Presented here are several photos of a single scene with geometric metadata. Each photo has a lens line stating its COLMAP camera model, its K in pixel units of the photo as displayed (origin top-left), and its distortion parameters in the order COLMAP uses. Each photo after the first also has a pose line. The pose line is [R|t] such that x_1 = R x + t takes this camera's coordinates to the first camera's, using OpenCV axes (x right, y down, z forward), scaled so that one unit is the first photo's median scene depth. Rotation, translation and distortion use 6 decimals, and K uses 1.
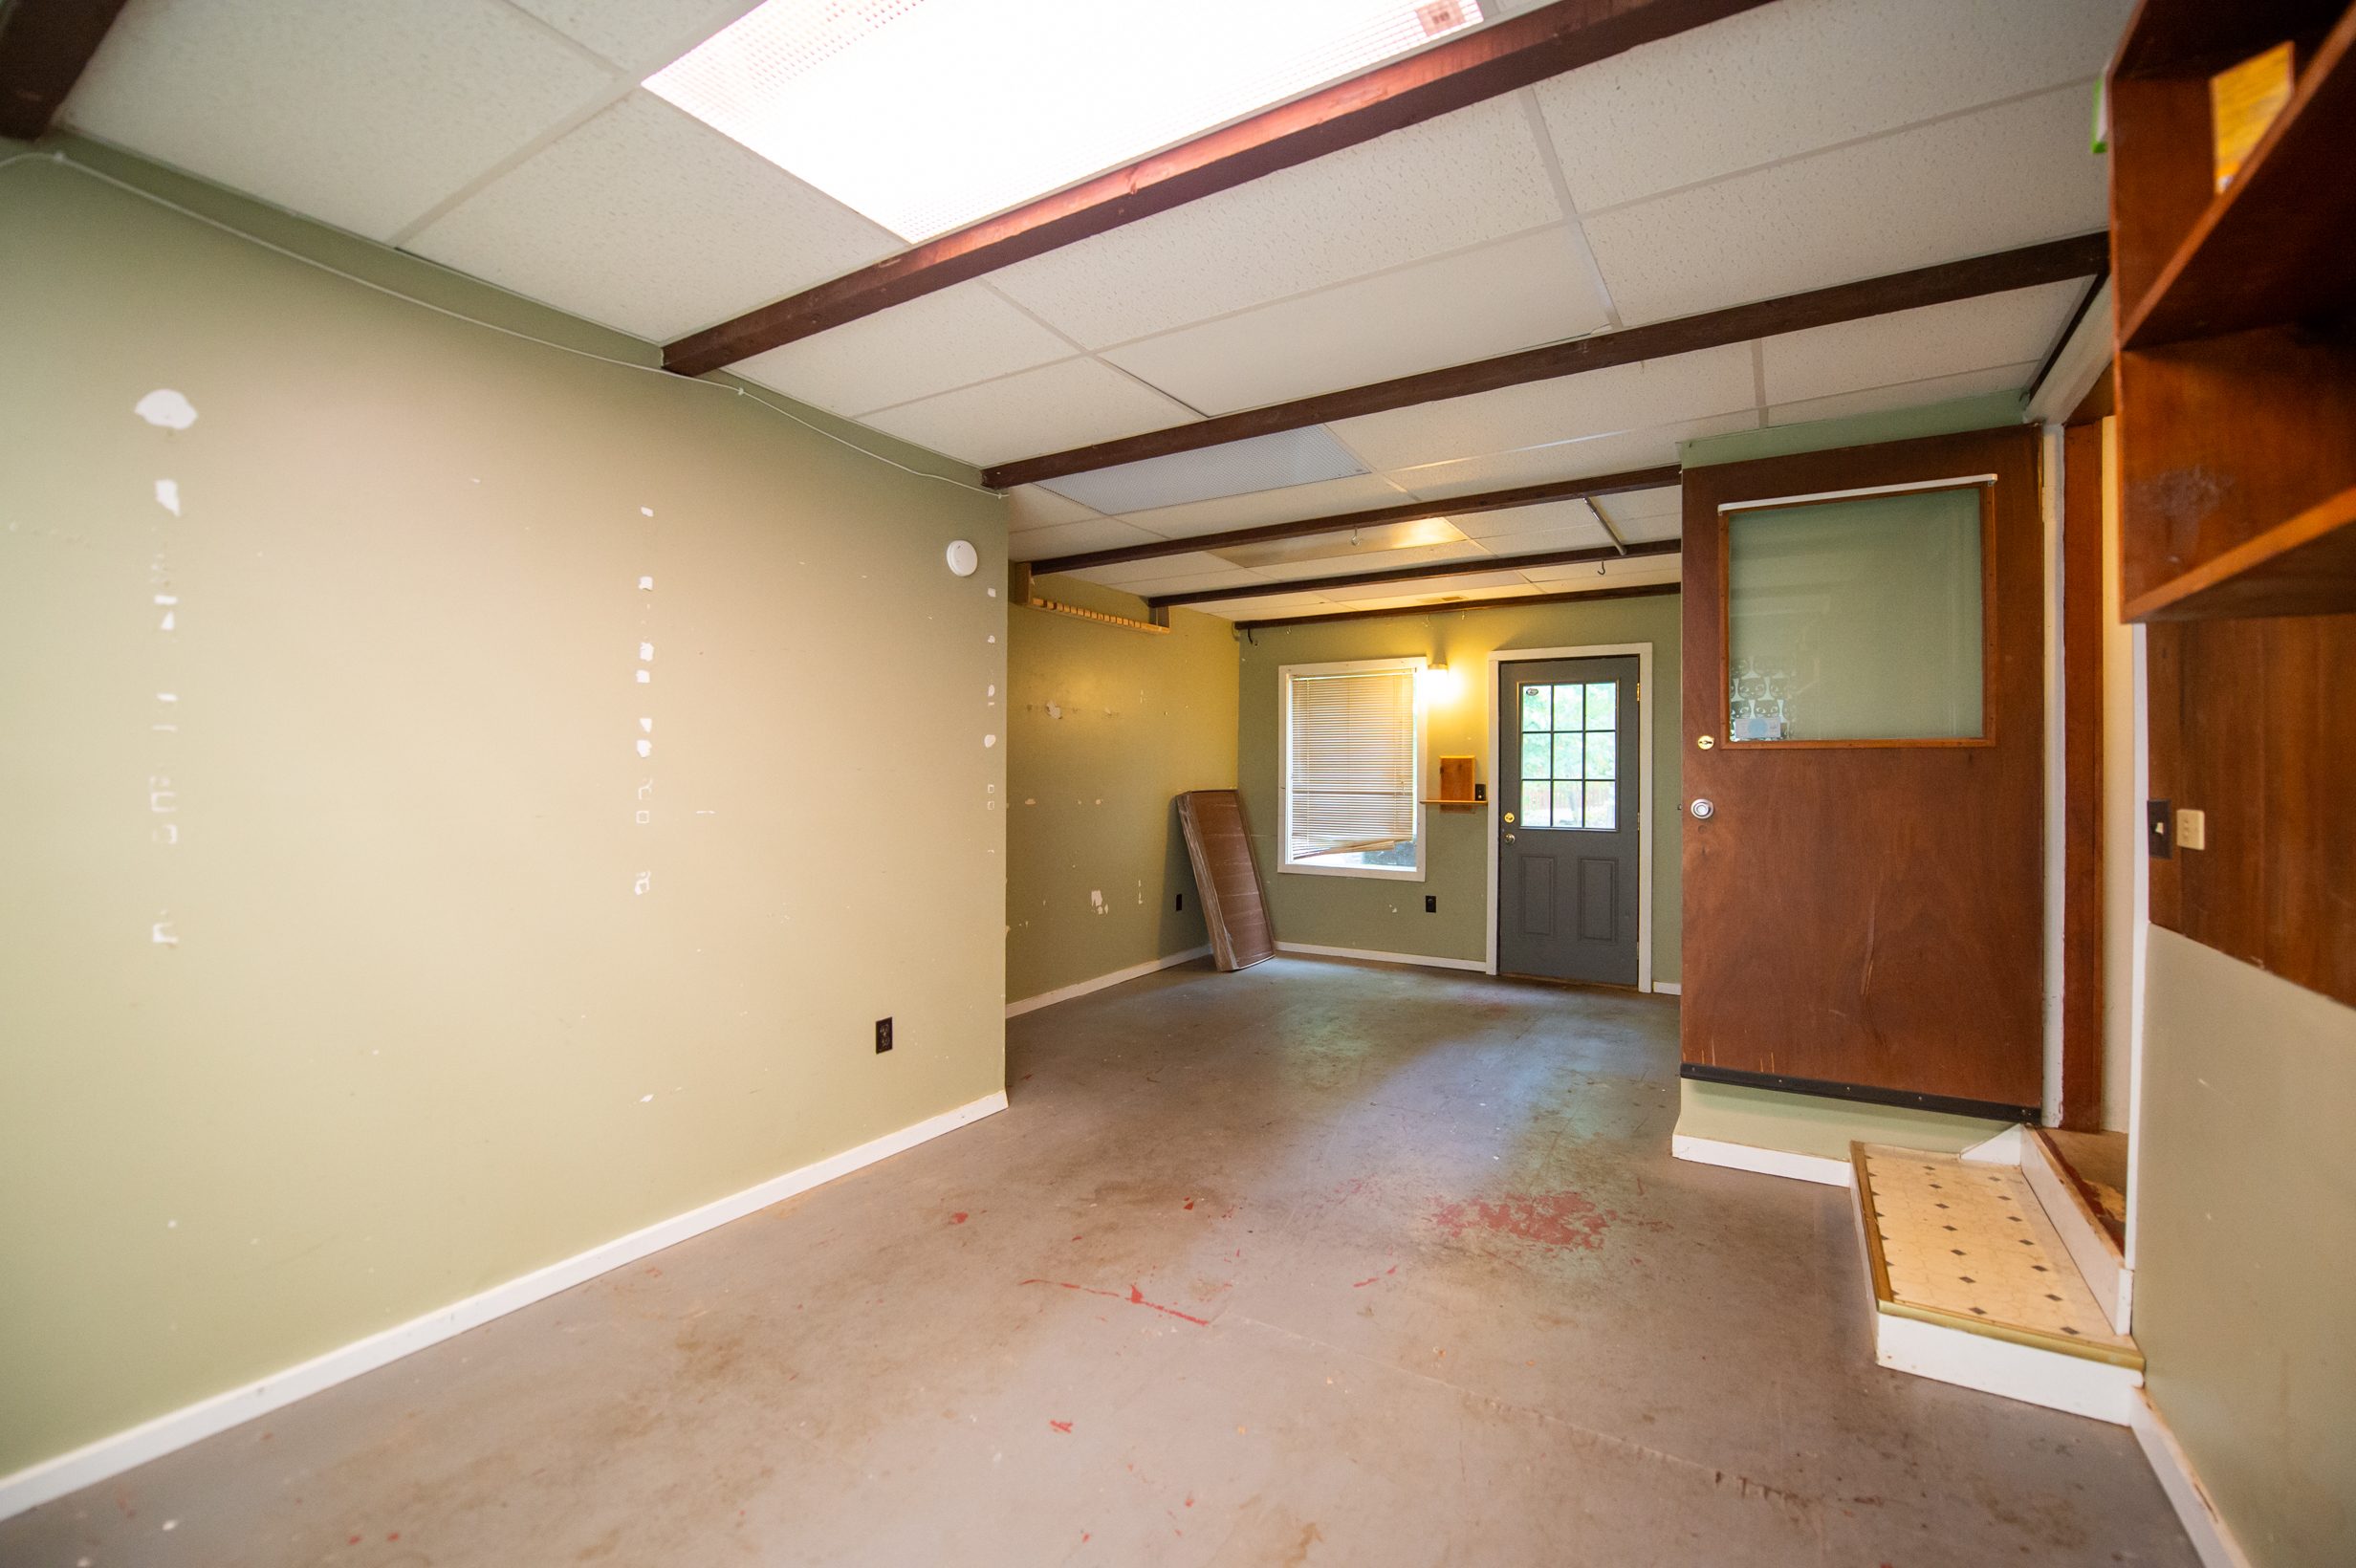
lens RADIAL K [[990.5, 0, 1188.8], [0, 990.5, 770.1], [0, 0, 1]] dist [-0.001886, -0.000996]
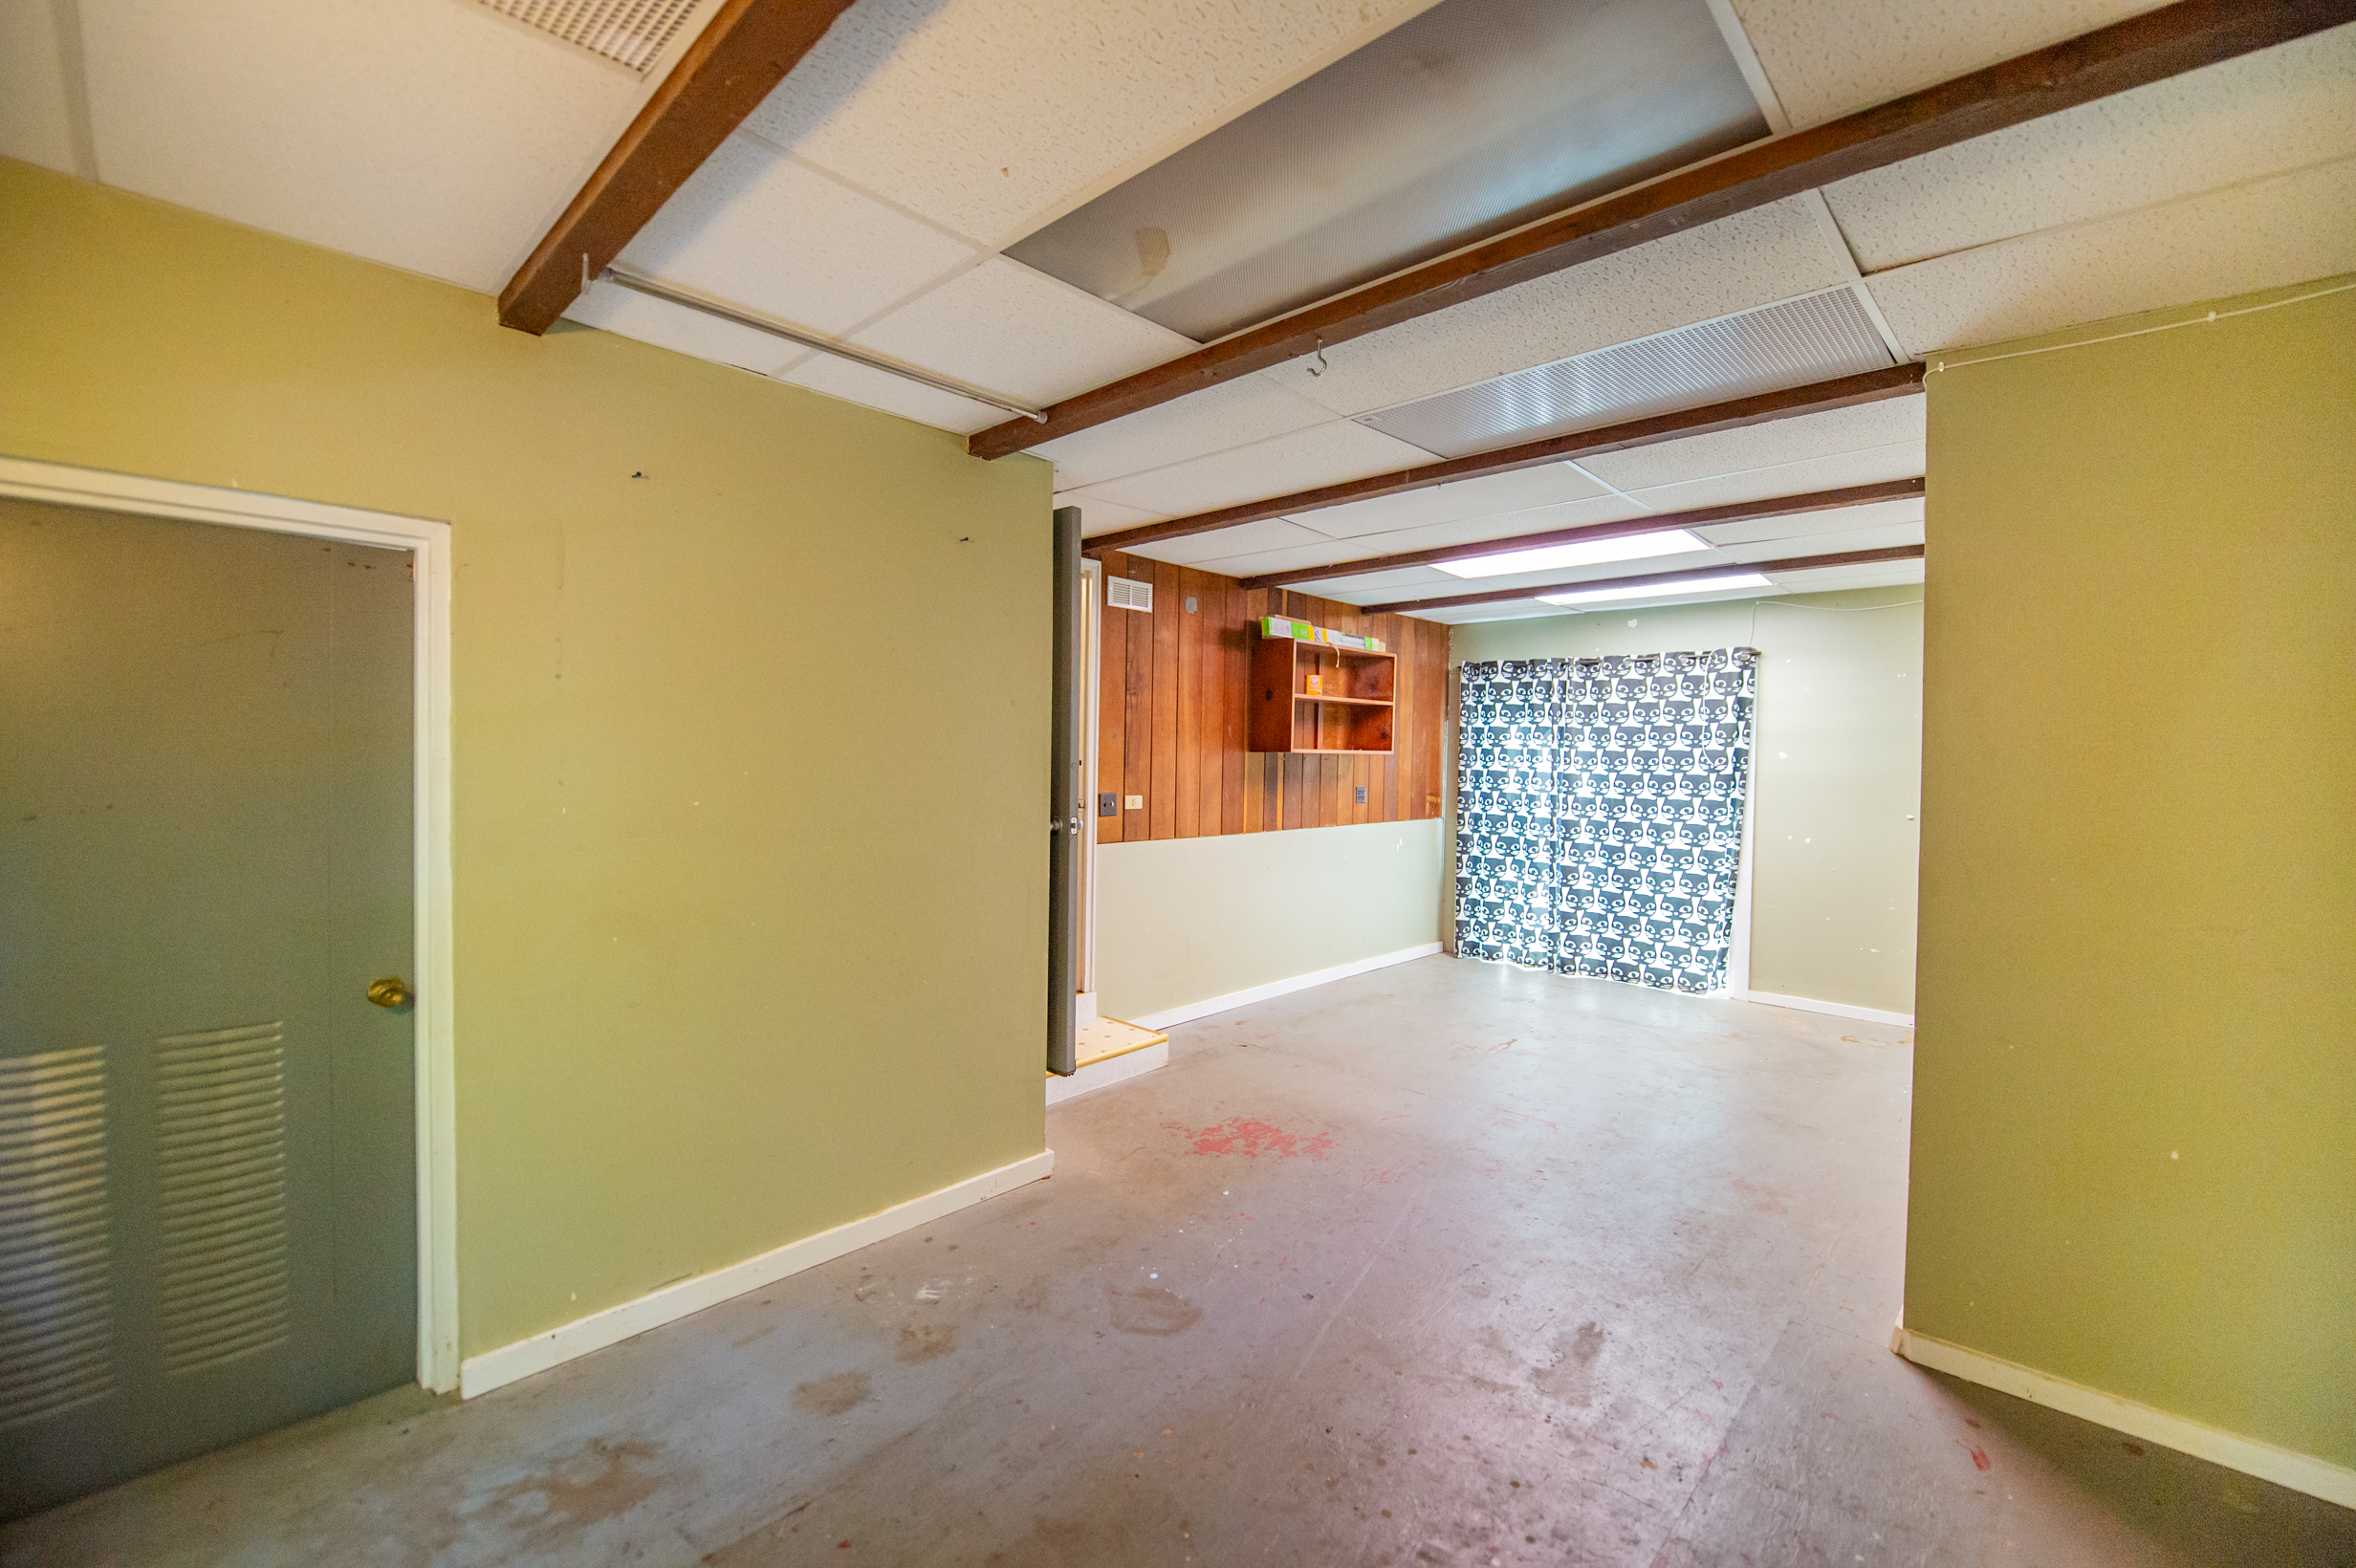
lens RADIAL K [[990.5, 0, 1188.8], [0, 990.5, 770.1], [0, 0, 1]] dist [-0.001886, -0.000996]
pose [[-0.982560, -0.021261, 0.184727, 0.203597], [-0.018956, 0.999719, 0.014236, -0.044404], [-0.184978, 0.010486, -0.982687, 2.270411]]
